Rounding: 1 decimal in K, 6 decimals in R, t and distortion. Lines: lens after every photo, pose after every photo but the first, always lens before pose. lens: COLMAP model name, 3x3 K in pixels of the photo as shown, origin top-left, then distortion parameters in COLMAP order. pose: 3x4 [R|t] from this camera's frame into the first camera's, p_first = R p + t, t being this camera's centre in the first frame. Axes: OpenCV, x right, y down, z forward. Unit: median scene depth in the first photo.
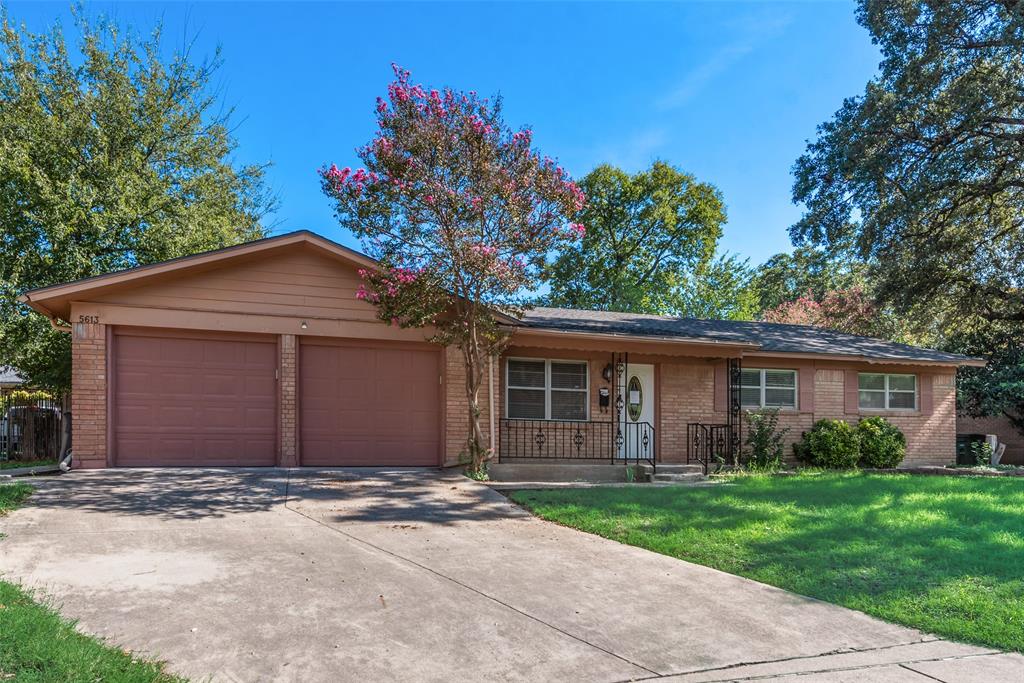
lens RADIAL K [[468.1, 0, 511.9], [0, 468.1, 322.5], [0, 0, 1]] dist [0.005303, -0.000633]
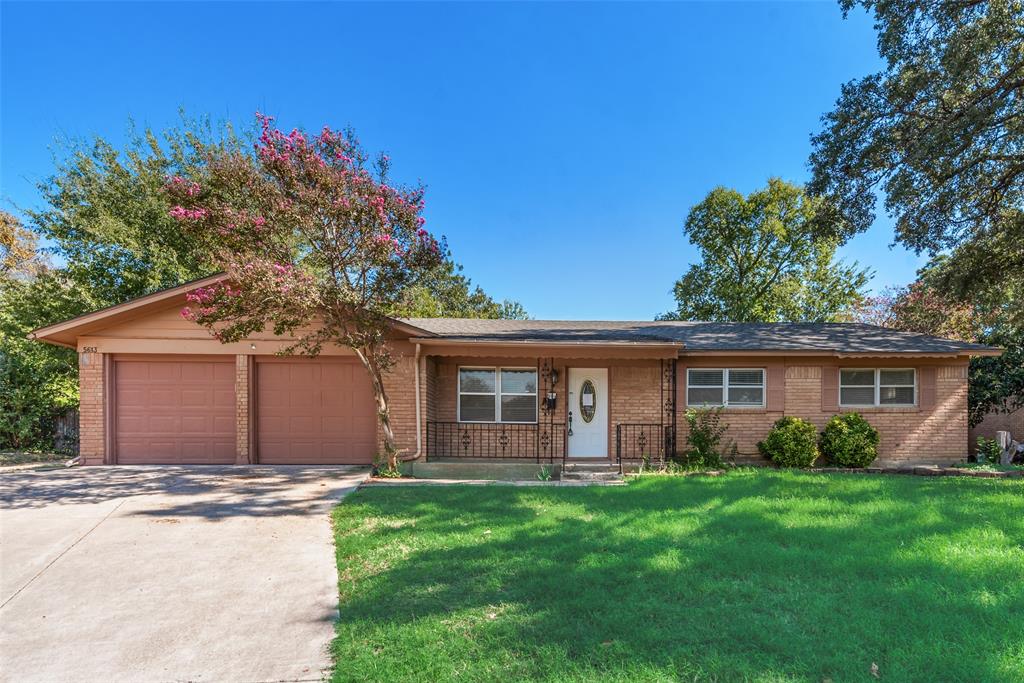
lens RADIAL K [[403.2, 0, 515.5], [0, 403.2, 348.0], [0, 0, 1]] dist [0.012019, -0.007536]
pose [[0.981669, -0.048509, -0.184318, 0.373185], [0.052544, 0.998473, 0.017068, 0.025822], [0.183208, -0.026440, 0.982718, 0.107540]]
